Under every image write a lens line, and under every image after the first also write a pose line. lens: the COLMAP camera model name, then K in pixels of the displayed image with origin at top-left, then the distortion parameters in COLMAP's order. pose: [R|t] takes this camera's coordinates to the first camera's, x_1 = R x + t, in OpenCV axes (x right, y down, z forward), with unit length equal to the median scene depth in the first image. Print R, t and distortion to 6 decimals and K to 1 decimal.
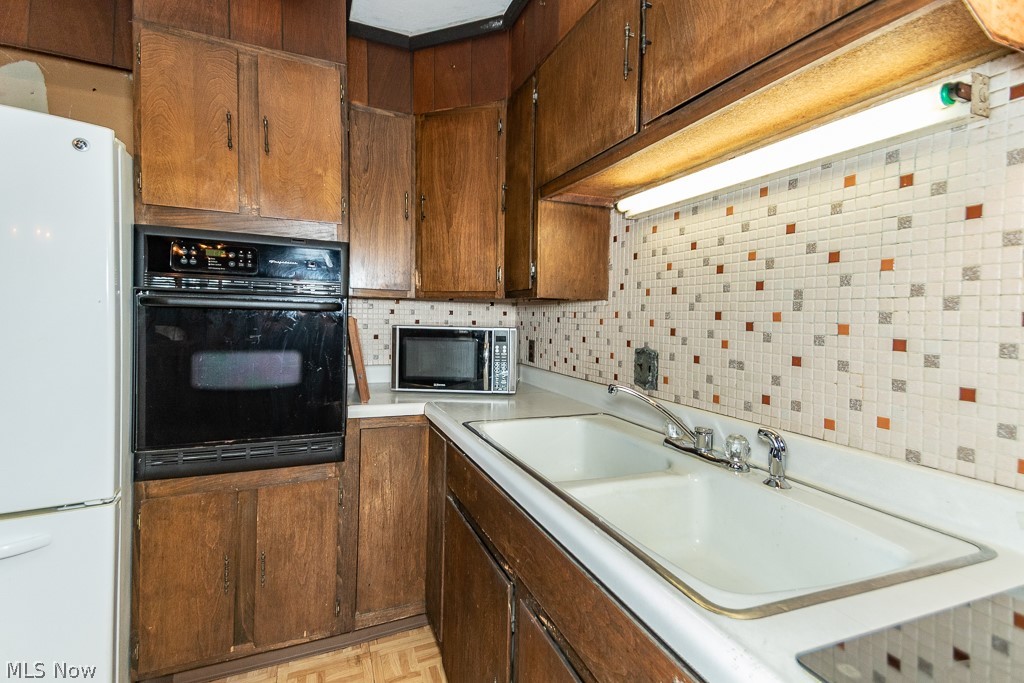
lens RADIAL K [[481.1, 0, 514.2], [0, 481.1, 326.1], [0, 0, 1]] dist [0.081854, -0.039883]
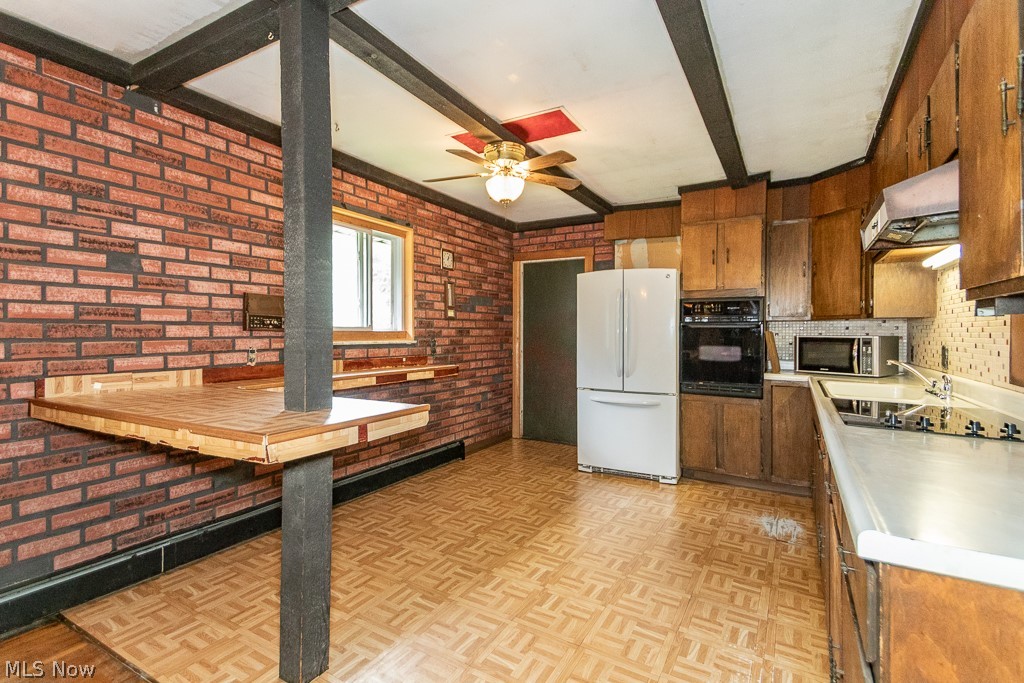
lens RADIAL K [[472.6, 0, 510.6], [0, 472.6, 337.1], [0, 0, 1]] dist [0.080160, -0.038527]
pose [[0.612482, -0.009547, -0.790427, 0.681902], [-0.008333, 0.999794, -0.018534, 0.059642], [0.790441, 0.017938, 0.612276, -1.234349]]
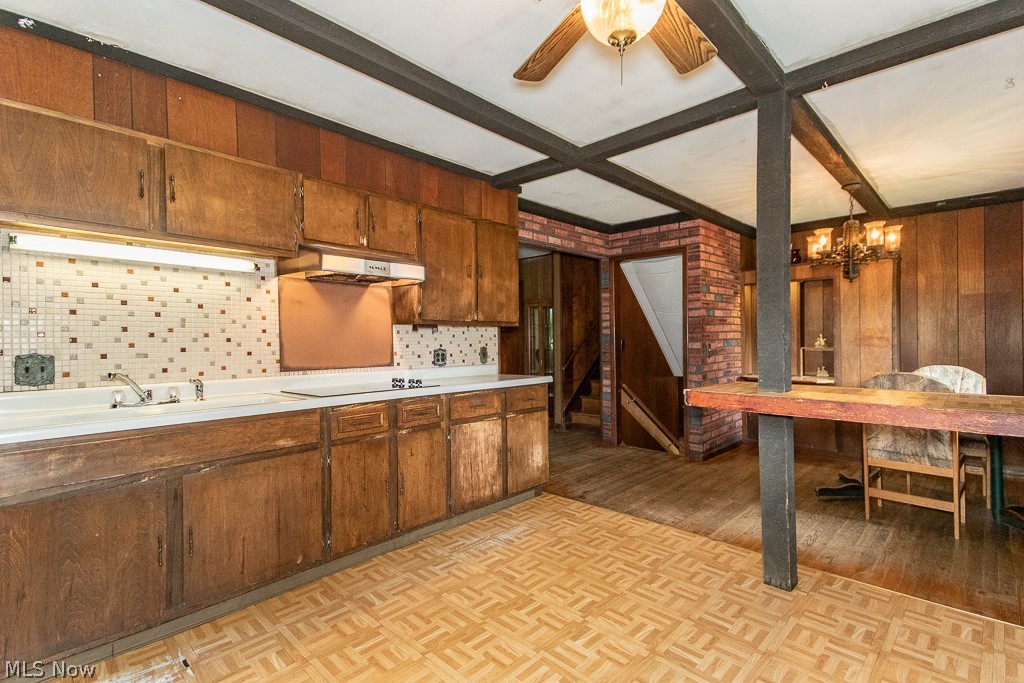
lens RADIAL K [[472.6, 0, 510.6], [0, 472.6, 337.1], [0, 0, 1]] dist [0.080160, -0.038527]
pose [[-0.399024, -0.009194, 0.916894, -1.407067], [0.018936, 0.999654, 0.018265, 0.000513], [-0.916745, 0.024650, -0.398712, 0.347364]]
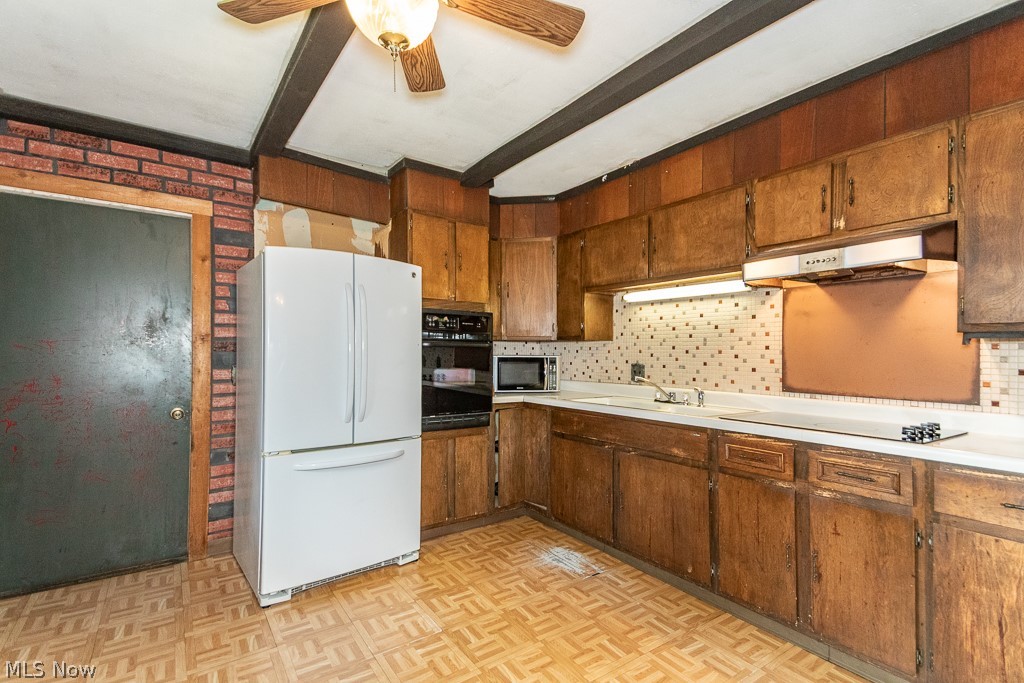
lens RADIAL K [[476.6, 0, 517.6], [0, 476.6, 348.0], [0, 0, 1]] dist [0.047891, -0.000541]
pose [[0.973607, -0.012476, 0.227888, -0.719404], [0.018559, 0.999526, -0.024567, 0.019448], [-0.227474, 0.028148, 0.973377, -0.937471]]
